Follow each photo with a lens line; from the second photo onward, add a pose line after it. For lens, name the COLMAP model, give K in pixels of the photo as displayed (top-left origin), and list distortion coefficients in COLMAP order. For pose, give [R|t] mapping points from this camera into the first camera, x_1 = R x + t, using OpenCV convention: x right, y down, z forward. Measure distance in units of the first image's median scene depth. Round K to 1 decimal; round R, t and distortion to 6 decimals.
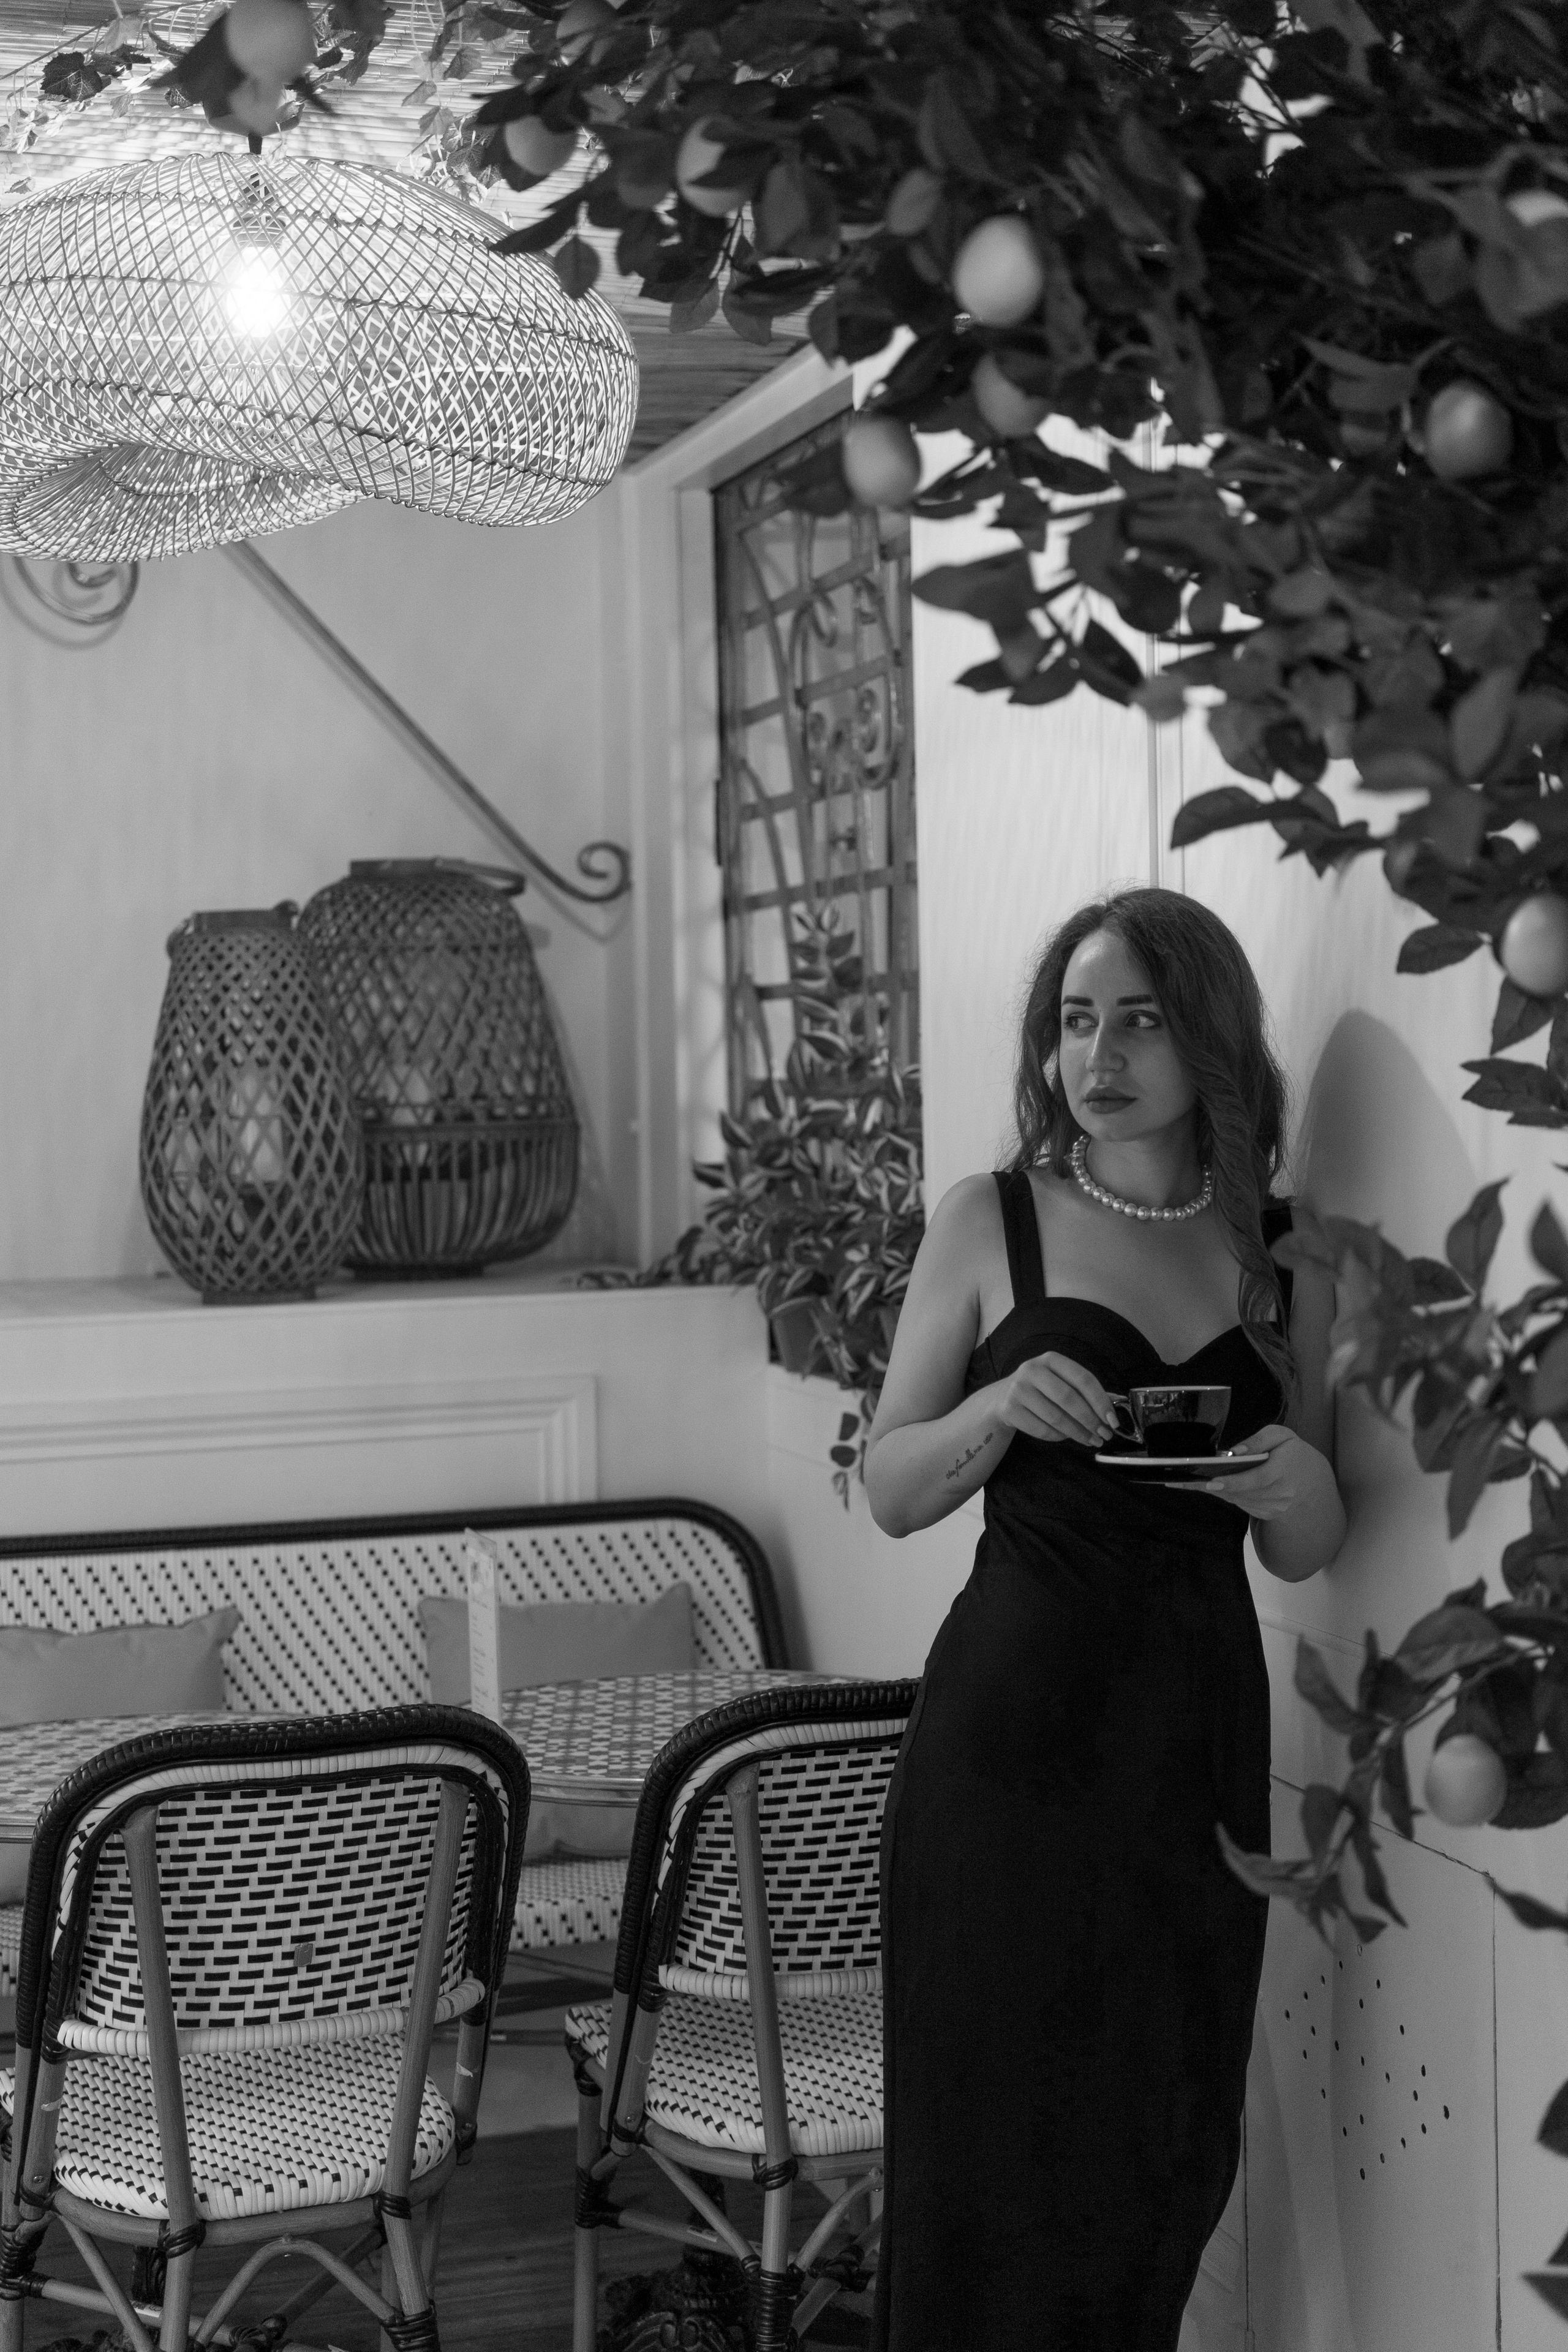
lens RADIAL K [[3162.8, 0, 761.2], [0, 3162.8, 1164.4], [0, 0, 1]] dist [-0.007657, 0.000000]
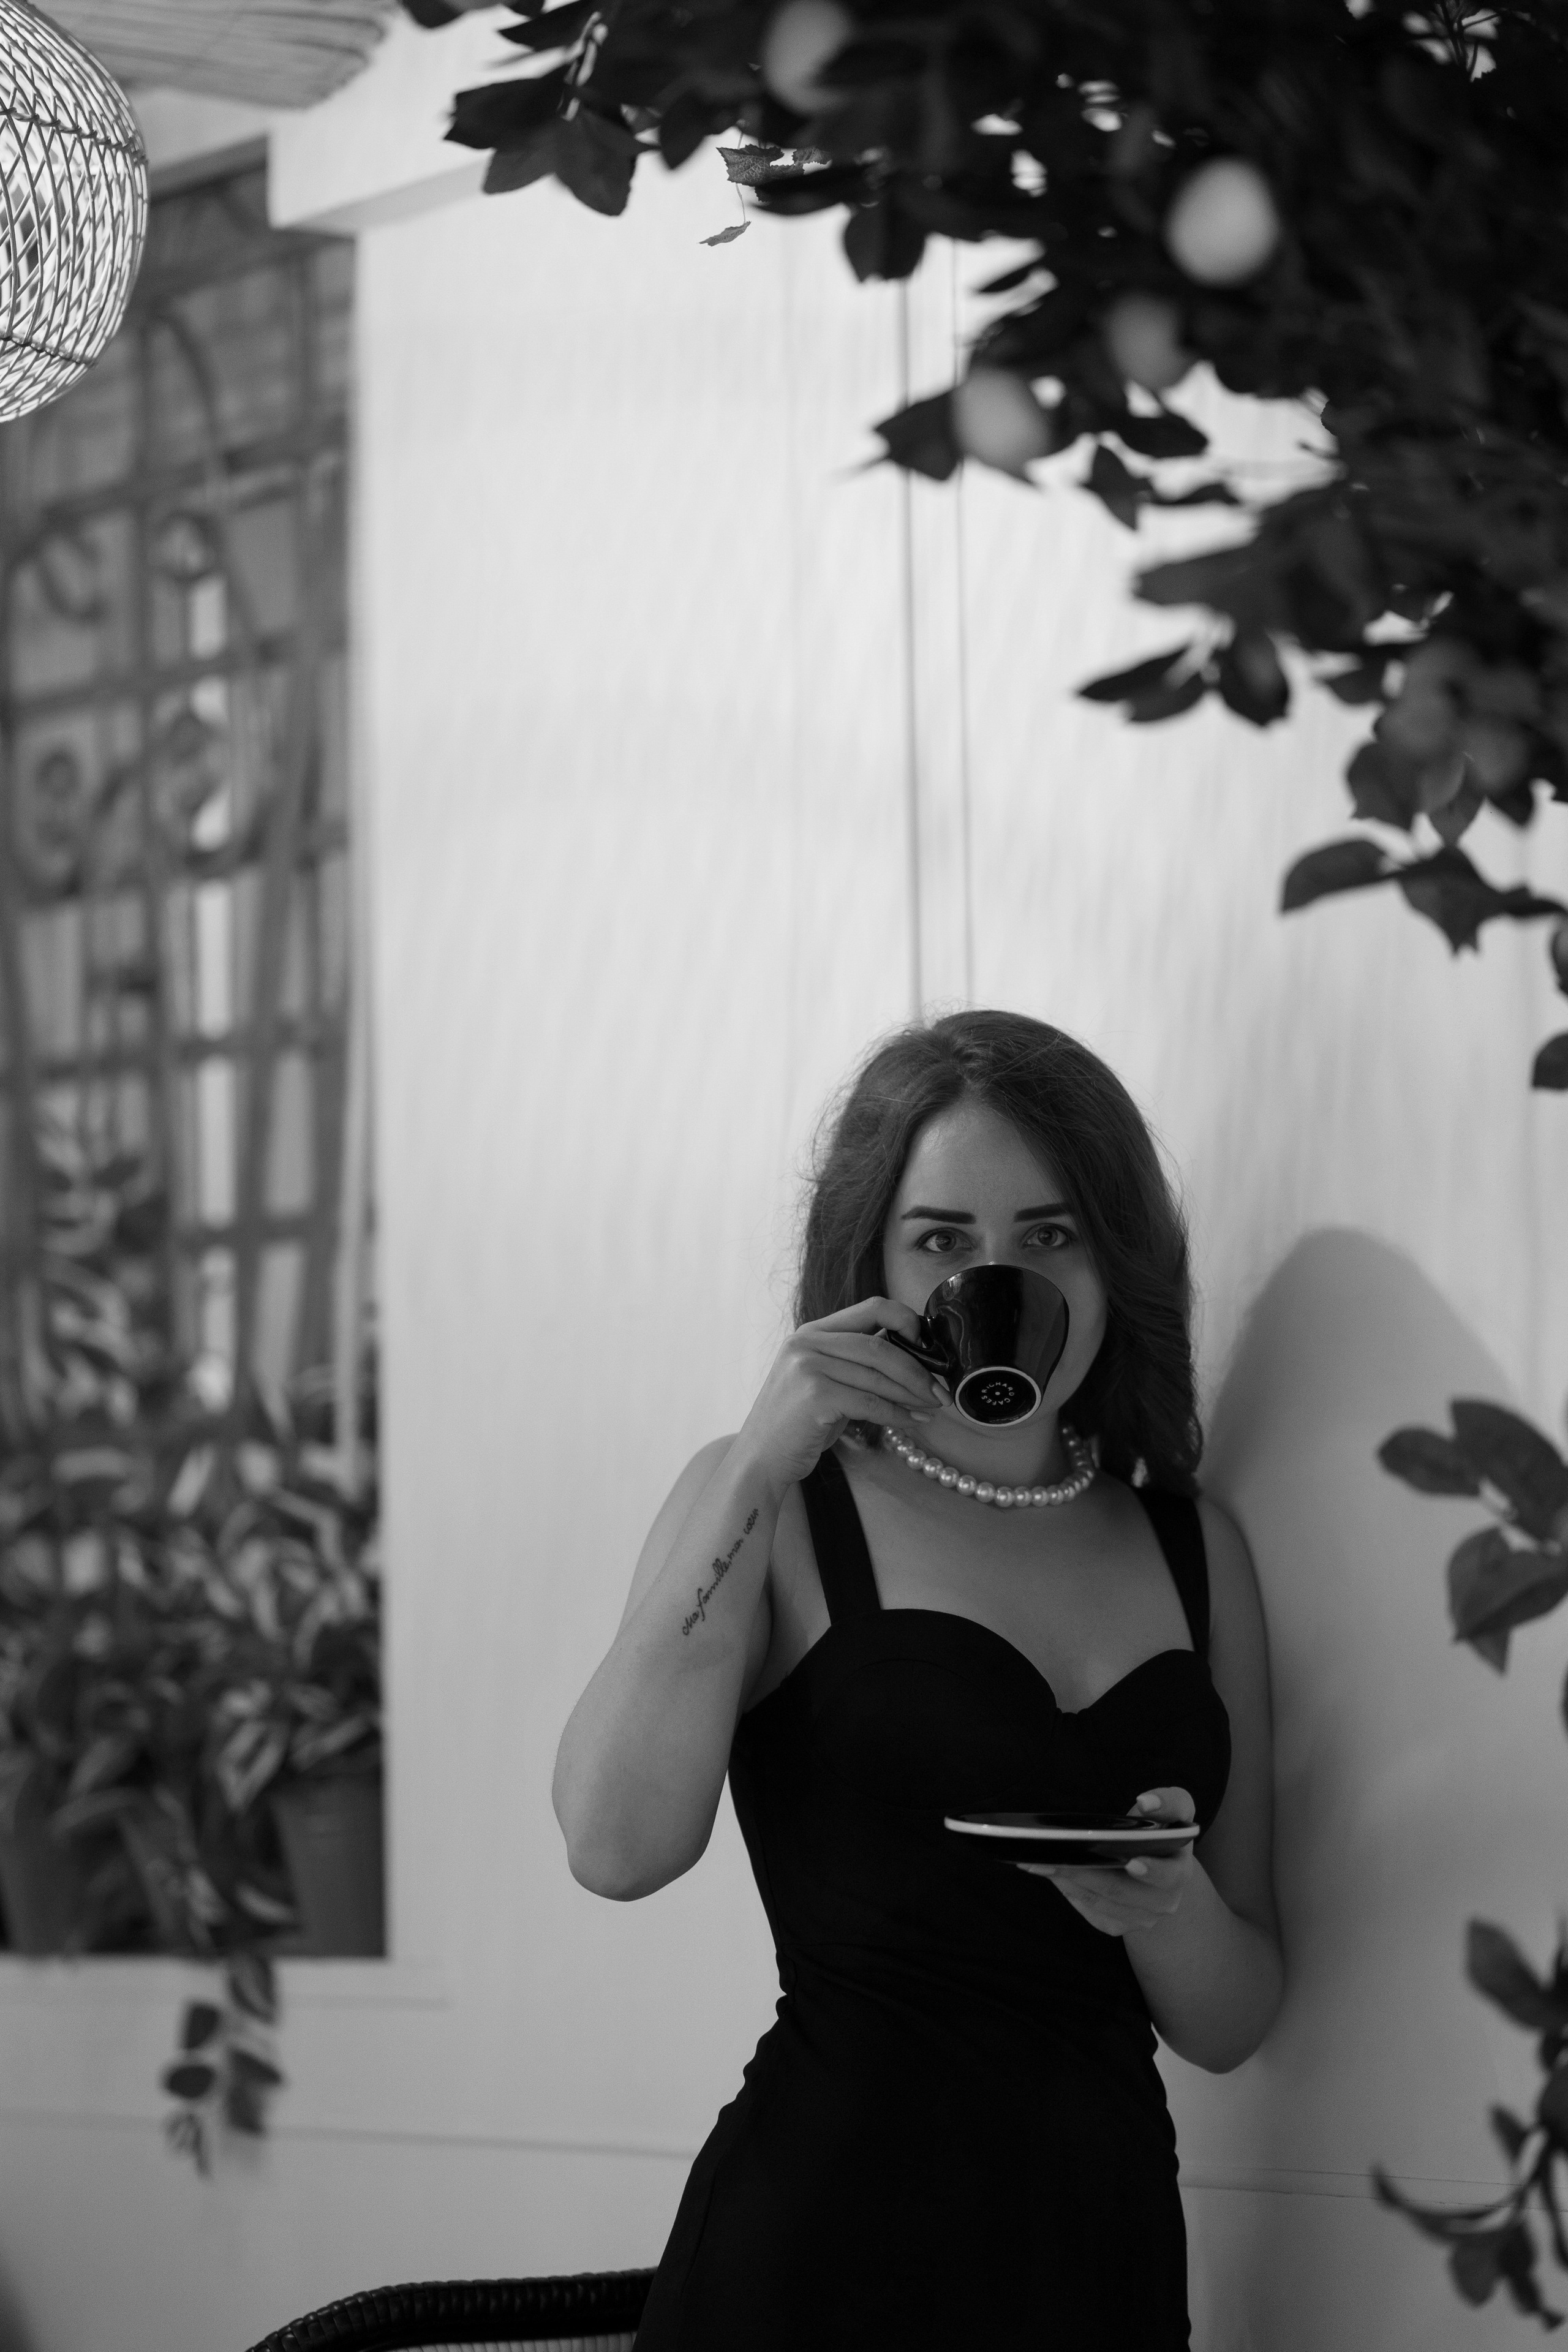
lens RADIAL K [[9123.5, 0, 791.1], [0, 9123.5, 1184.1], [0, 0, 1]] dist [1.144565, 0.000000]
pose [[0.965204, 0.019002, 0.260809, -0.298944], [0.007524, 0.994925, -0.100333, 0.100246], [-0.261392, 0.098804, 0.960163, -0.592330]]
